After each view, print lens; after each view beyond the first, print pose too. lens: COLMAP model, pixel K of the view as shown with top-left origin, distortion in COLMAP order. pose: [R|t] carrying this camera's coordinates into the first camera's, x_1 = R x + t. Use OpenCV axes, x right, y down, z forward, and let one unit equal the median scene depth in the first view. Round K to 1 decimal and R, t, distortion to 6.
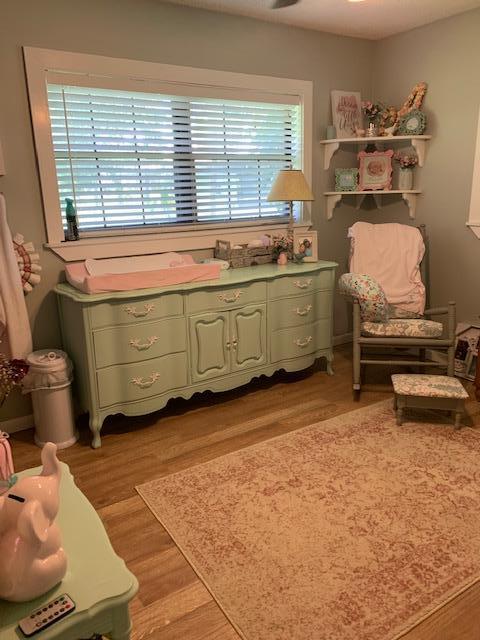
lens RADIAL K [[492.5, 0, 240.7], [0, 492.5, 318.3], [0, 0, 1]] dist [0.045363, -0.054304]
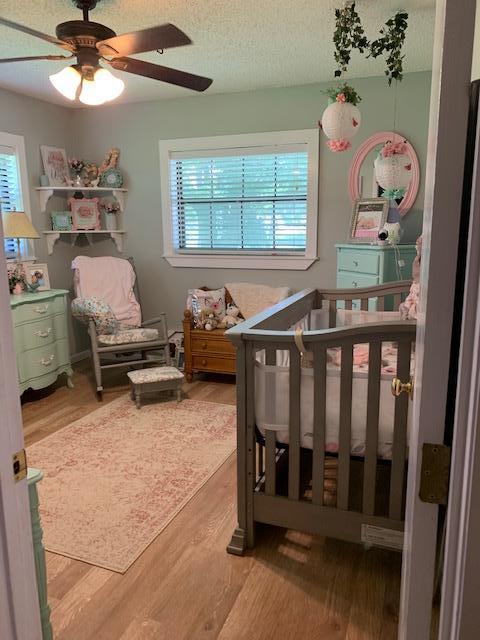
lens RADIAL K [[492.5, 0, 241.5], [0, 492.5, 320.4], [0, 0, 1]] dist [0.045363, -0.054304]
pose [[0.815796, -0.096821, 0.570178, -0.152576], [0.137017, 0.990176, -0.027900, 0.051114], [-0.561875, 0.100885, 0.821048, -0.204486]]
